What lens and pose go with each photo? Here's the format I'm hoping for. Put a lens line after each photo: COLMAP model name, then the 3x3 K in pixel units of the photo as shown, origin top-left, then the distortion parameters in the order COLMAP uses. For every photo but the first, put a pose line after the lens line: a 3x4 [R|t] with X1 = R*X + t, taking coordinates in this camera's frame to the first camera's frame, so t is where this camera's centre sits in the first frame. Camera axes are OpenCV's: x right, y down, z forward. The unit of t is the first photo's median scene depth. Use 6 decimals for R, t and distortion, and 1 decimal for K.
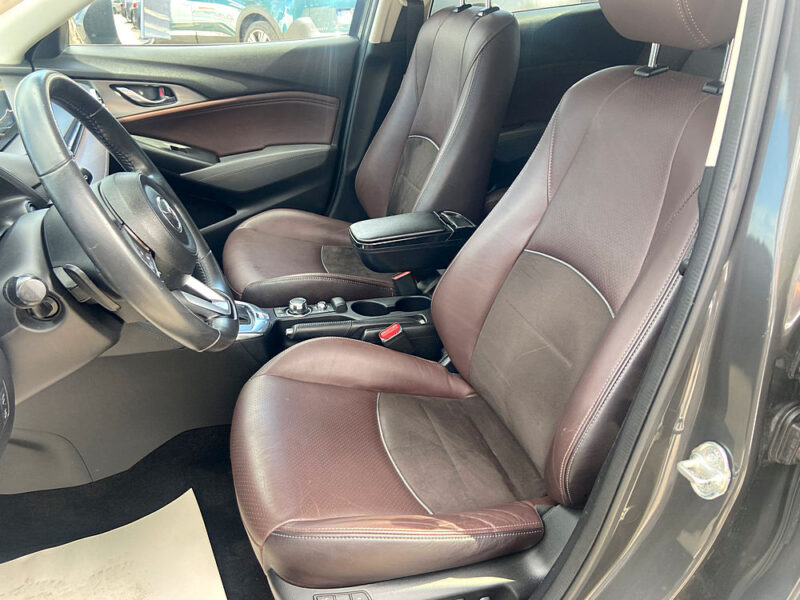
lens RADIAL K [[605.9, 0, 414.2], [0, 605.9, 298.4], [0, 0, 1]] dist [0.087363, -0.108873]
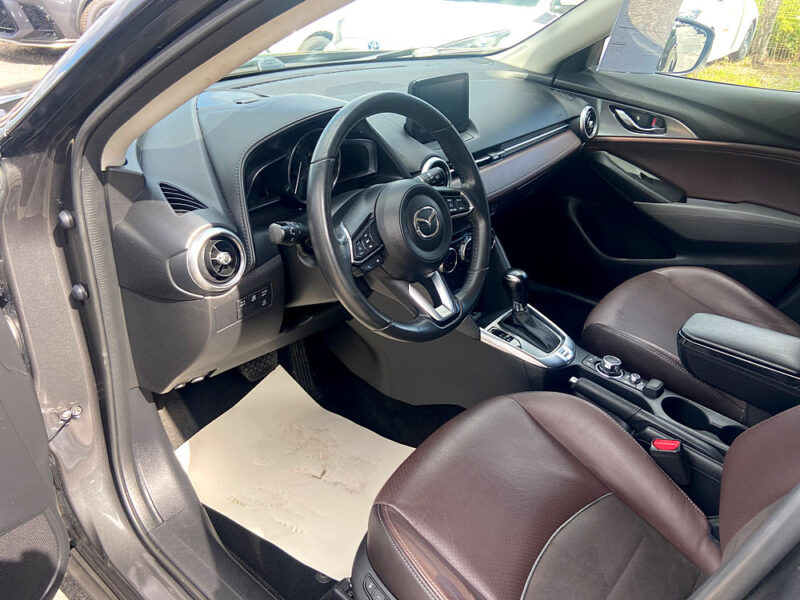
lens RADIAL K [[605.9, 0, 400.5], [0, 605.9, 302.0], [0, 0, 1]] dist [0.087363, -0.108873]
pose [[0.515519, 0.425485, -0.743776, 0.248682], [-0.427024, 0.880110, 0.207502, -0.107388], [0.742893, 0.210638, 0.635406, 0.117135]]
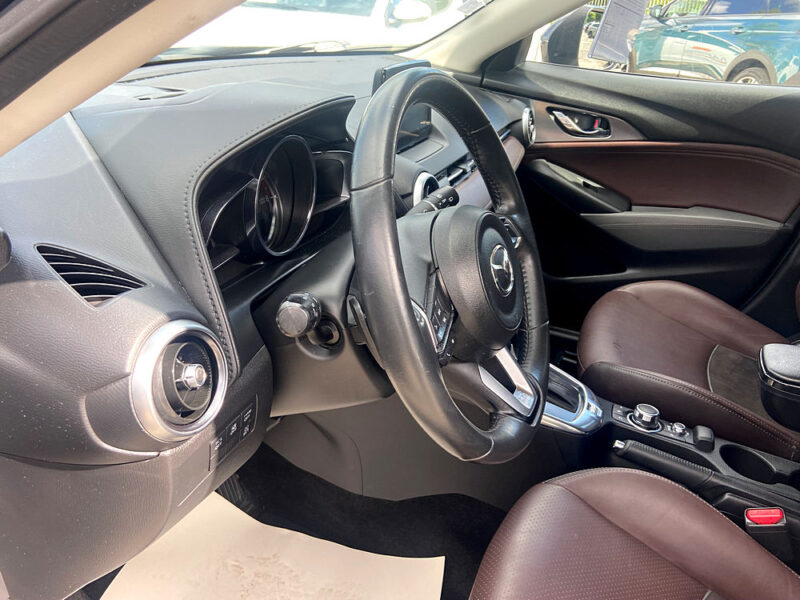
lens RADIAL K [[605.9, 0, 394.3], [0, 605.9, 303.8], [0, 0, 1]] dist [0.087363, -0.108873]
pose [[0.740134, 0.334172, -0.583549, -0.019118], [-0.360228, 0.929799, 0.075565, -0.051042], [0.567835, 0.154282, 0.808554, 0.149771]]
